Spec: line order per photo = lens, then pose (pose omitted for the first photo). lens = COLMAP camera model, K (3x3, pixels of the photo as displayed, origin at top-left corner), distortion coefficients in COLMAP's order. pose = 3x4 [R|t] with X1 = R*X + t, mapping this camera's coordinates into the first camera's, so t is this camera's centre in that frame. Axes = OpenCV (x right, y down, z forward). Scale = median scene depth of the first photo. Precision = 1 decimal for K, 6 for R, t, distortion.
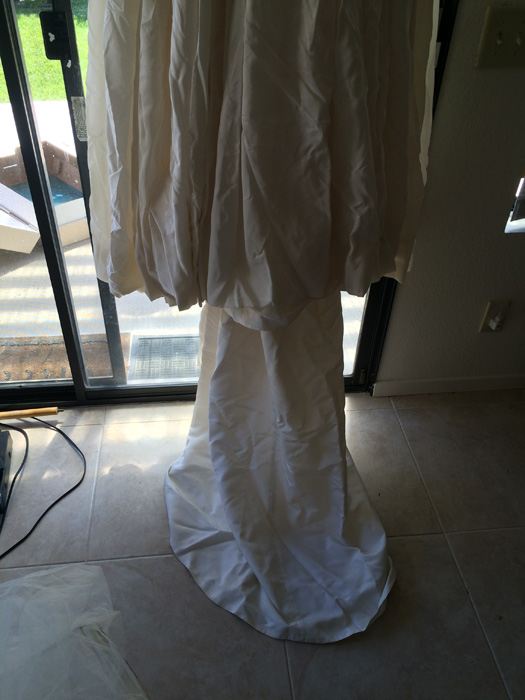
lens RADIAL K [[598.1, 0, 262.9], [0, 598.1, 348.8], [0, 0, 1]] dist [0.069715, -0.088282]
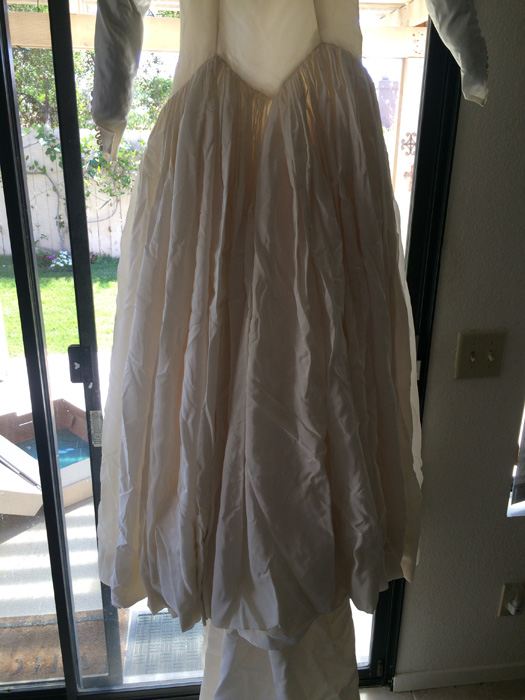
lens RADIAL K [[598.1, 0, 262.9], [0, 598.1, 348.8], [0, 0, 1]] dist [0.069715, -0.088282]
pose [[0.999682, -0.024782, -0.004637, 0.005327], [0.021667, 0.938515, -0.344559, -0.148749], [0.012890, 0.344349, 0.938753, -0.063726]]
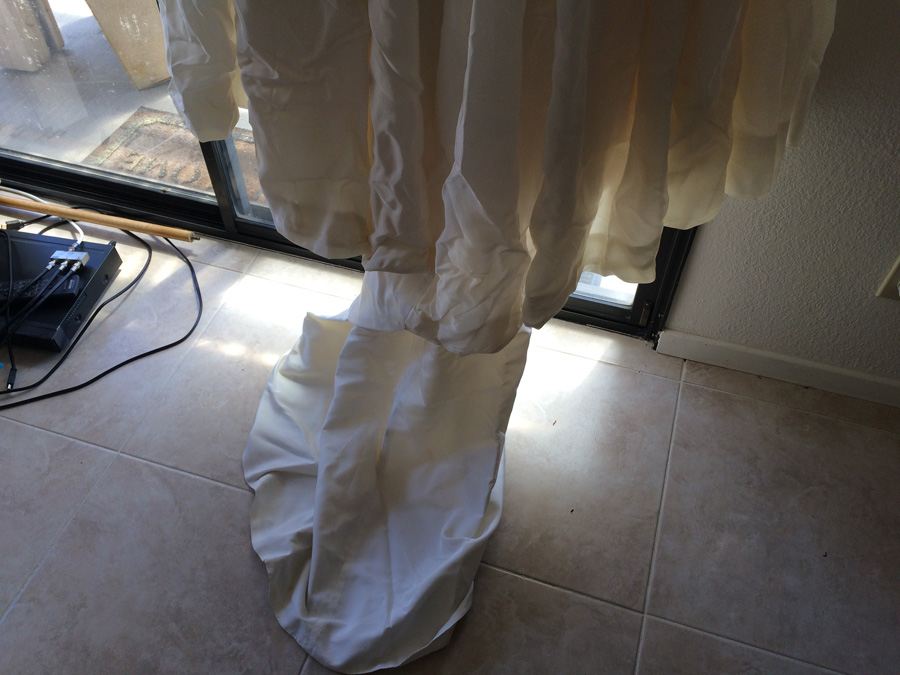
lens RADIAL K [[768.9, 0, 451.6], [0, 768.9, 342.8], [0, 0, 1]] dist [0.099322, -0.135345]
pose [[0.914153, 0.293037, -0.280095, 0.328688], [-0.239798, 0.948018, 0.209188, -0.062376], [0.326835, -0.124064, 0.936903, 0.335436]]
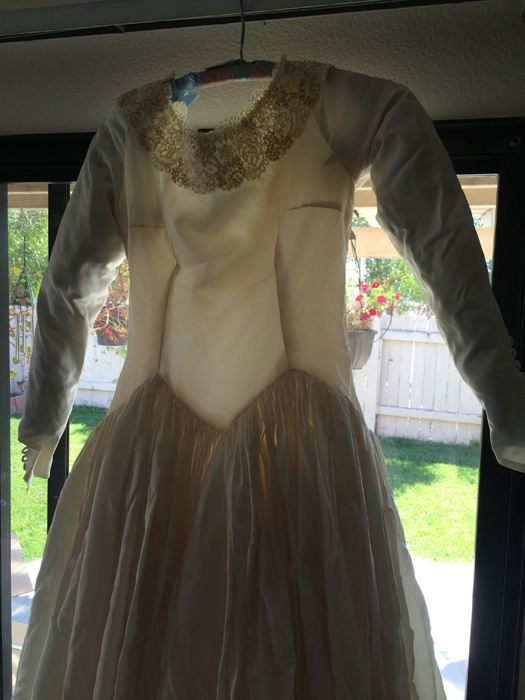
lens RADIAL K [[592.6, 0, 266.3], [0, 592.6, 349.4], [0, 0, 1]] dist [0.078367, -0.111341]
pose [[0.977338, 0.018915, -0.210838, 0.193361], [-0.135236, 0.822040, -0.553137, -0.499345], [0.162855, 0.569115, 0.805969, 0.067264]]
